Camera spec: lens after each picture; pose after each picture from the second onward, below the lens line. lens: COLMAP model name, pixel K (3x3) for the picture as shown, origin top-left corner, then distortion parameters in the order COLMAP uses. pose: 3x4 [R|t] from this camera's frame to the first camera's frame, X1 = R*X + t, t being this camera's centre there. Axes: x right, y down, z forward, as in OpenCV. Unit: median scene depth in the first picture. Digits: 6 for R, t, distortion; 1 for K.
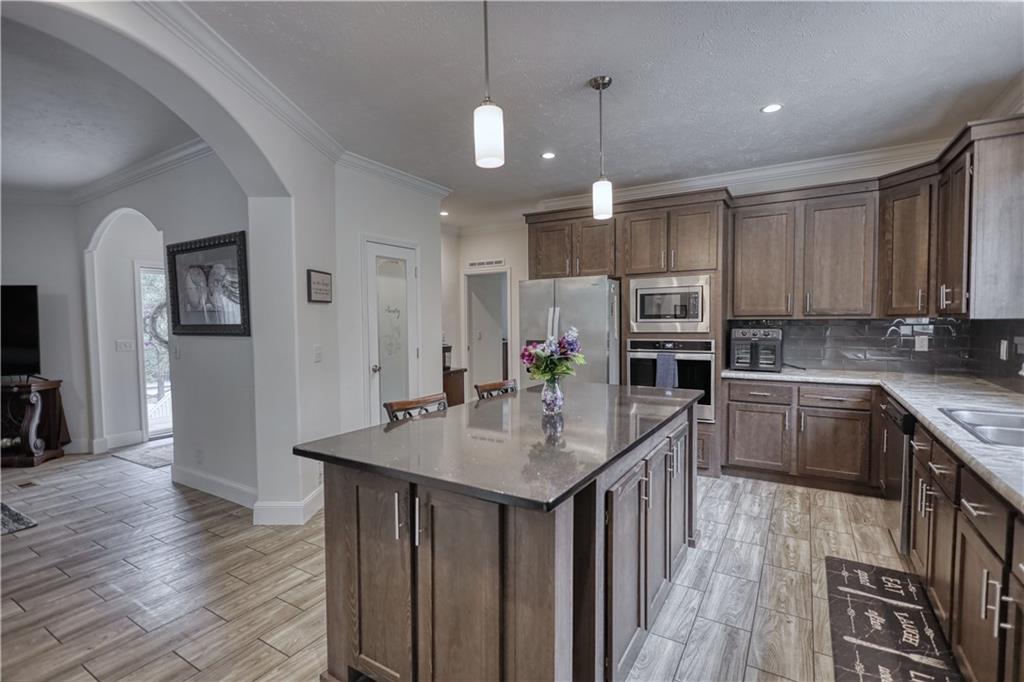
lens RADIAL K [[474.3, 0, 504.3], [0, 474.3, 342.0], [0, 0, 1]] dist [0.000877, -0.000127]
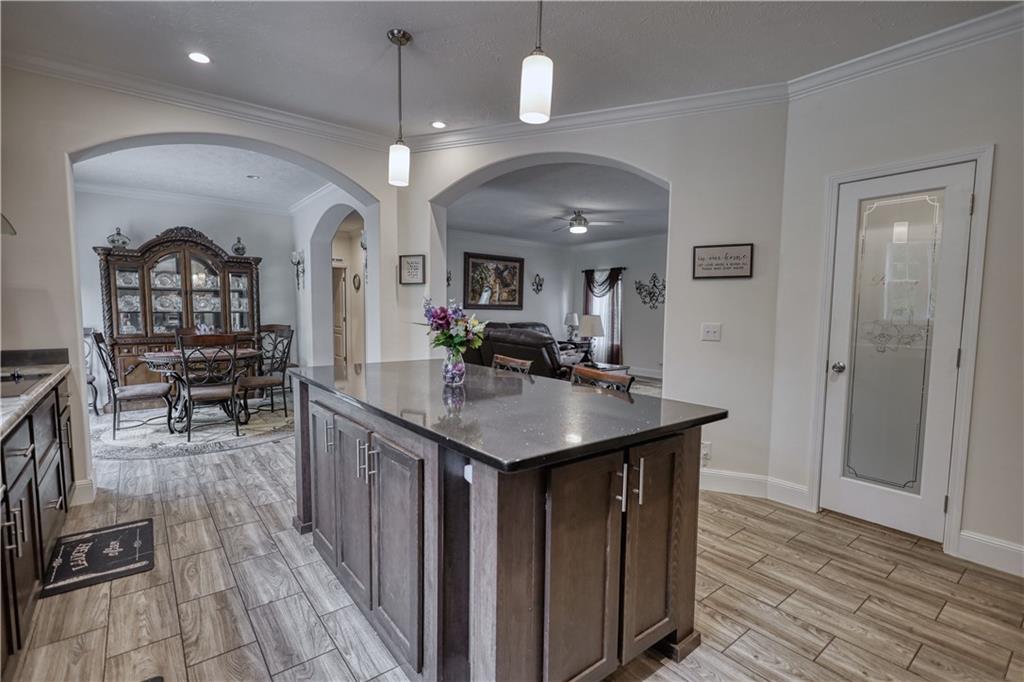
lens RADIAL K [[479.9, 0, 516.7], [0, 479.9, 346.7], [0, 0, 1]] dist [-0.002603, -0.000173]
pose [[-0.328726, 0.077532, -0.941237, 0.585056], [-0.052518, 0.993582, 0.100186, -0.021000], [0.942964, 0.082365, -0.322545, 0.852911]]
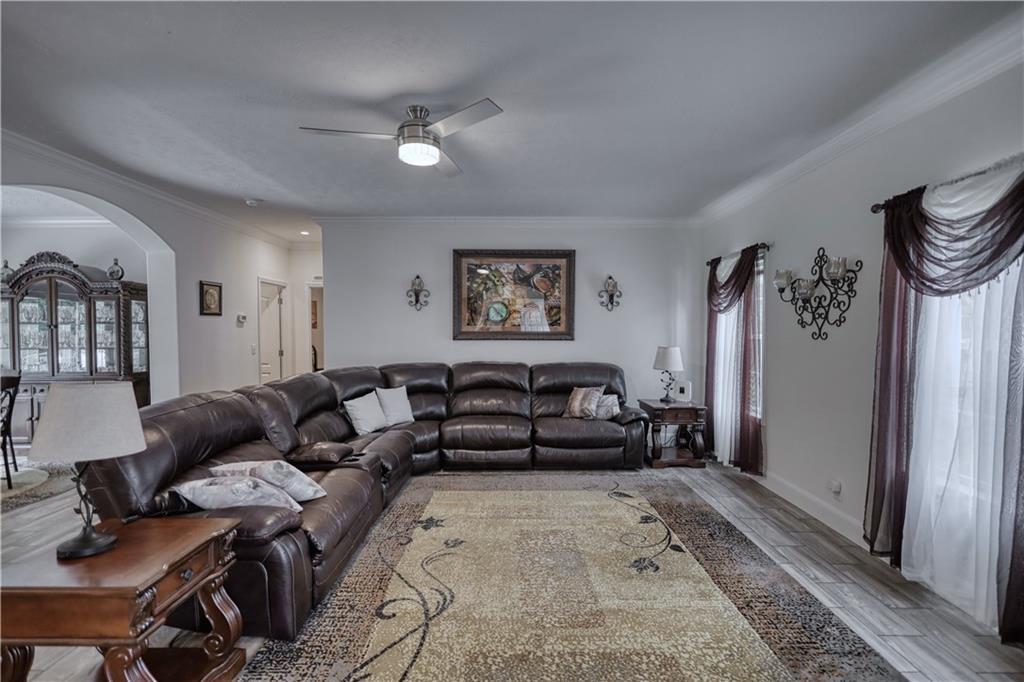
lens RADIAL K [[476.4, 0, 514.9], [0, 476.4, 343.0], [0, 0, 1]] dist [0.000864, 0.000444]
pose [[-0.846283, 0.026514, -0.532073, -0.942941], [-0.015474, 0.997116, 0.074299, -0.057486], [0.532508, 0.071111, -0.843432, 1.173274]]
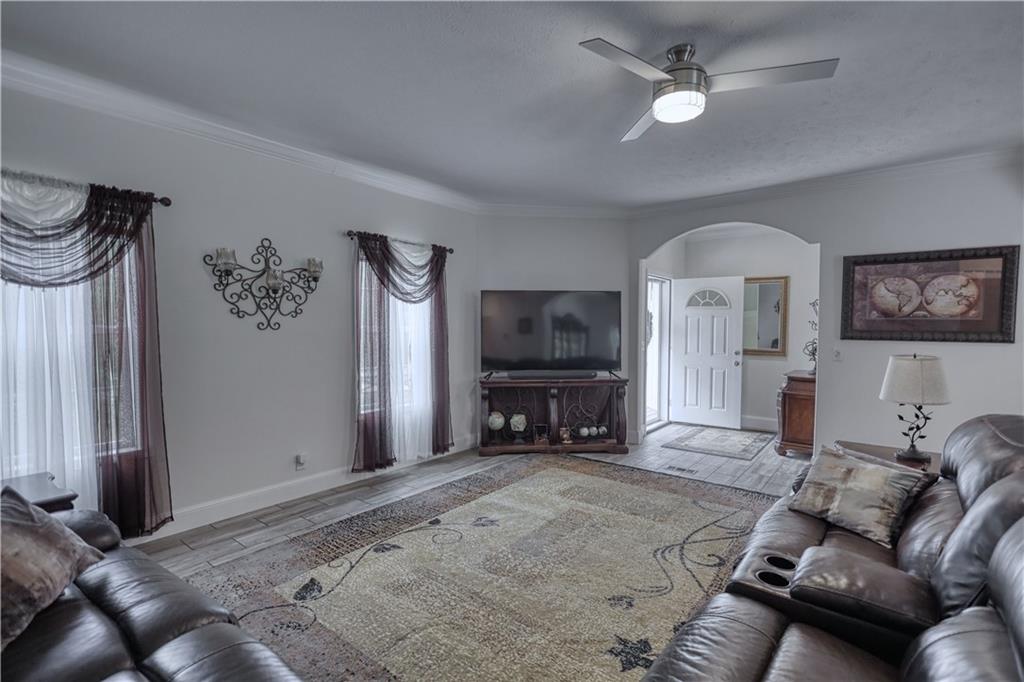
lens RADIAL K [[473.5, 0, 514.7], [0, 473.5, 343.2], [0, 0, 1]] dist [-0.002712, -0.000372]
pose [[0.993263, 0.020678, -0.114026, -1.349255], [-0.021277, 0.999765, -0.004037, 0.015424], [0.113916, 0.006436, 0.993470, -0.161753]]
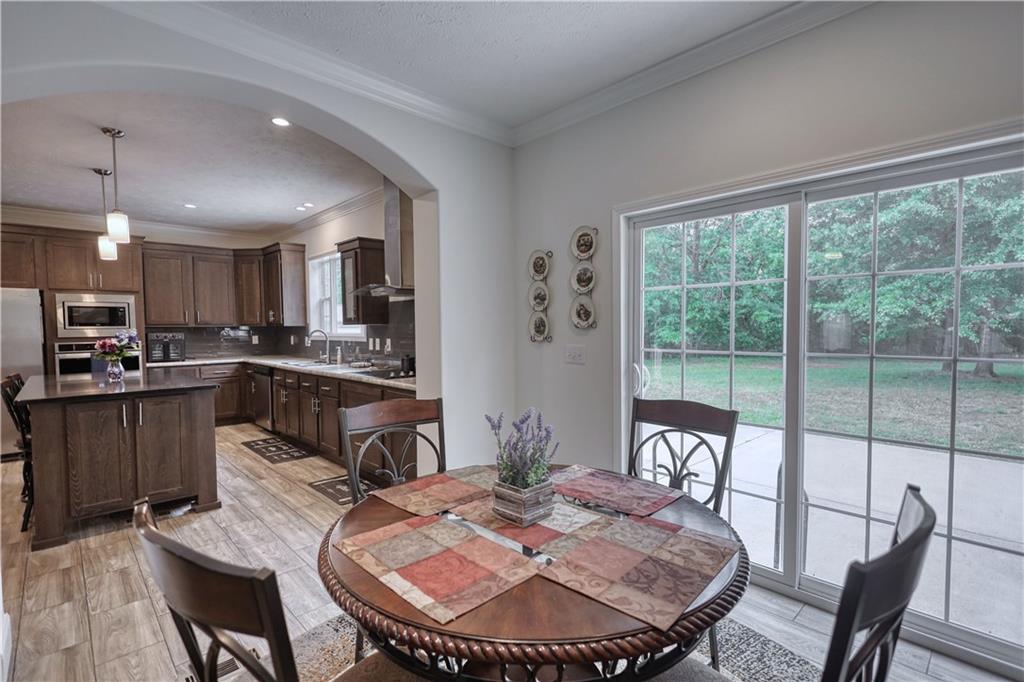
lens RADIAL K [[475.3, 0, 517.2], [0, 475.3, 345.9], [0, 0, 1]] dist [-0.001298, -0.000019]
pose [[0.236906, -0.033663, 0.970949, -0.696660], [0.052093, 0.998402, 0.021904, 0.038780], [-0.970135, 0.045391, 0.238281, -0.450968]]
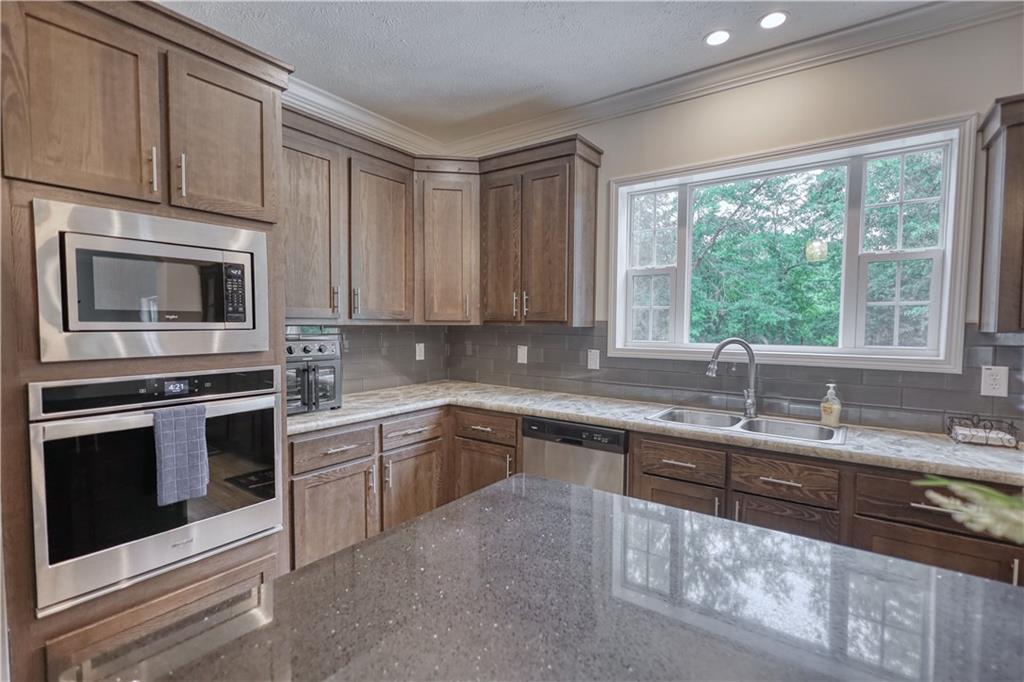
lens RADIAL K [[475.3, 0, 517.2], [0, 475.3, 345.9], [0, 0, 1]] dist [-0.001298, -0.000019]
pose [[0.058611, -0.036620, 0.997609, -0.042226], [0.038752, 0.998657, 0.034381, -0.033337], [-0.997528, 0.036644, 0.059951, 0.739775]]
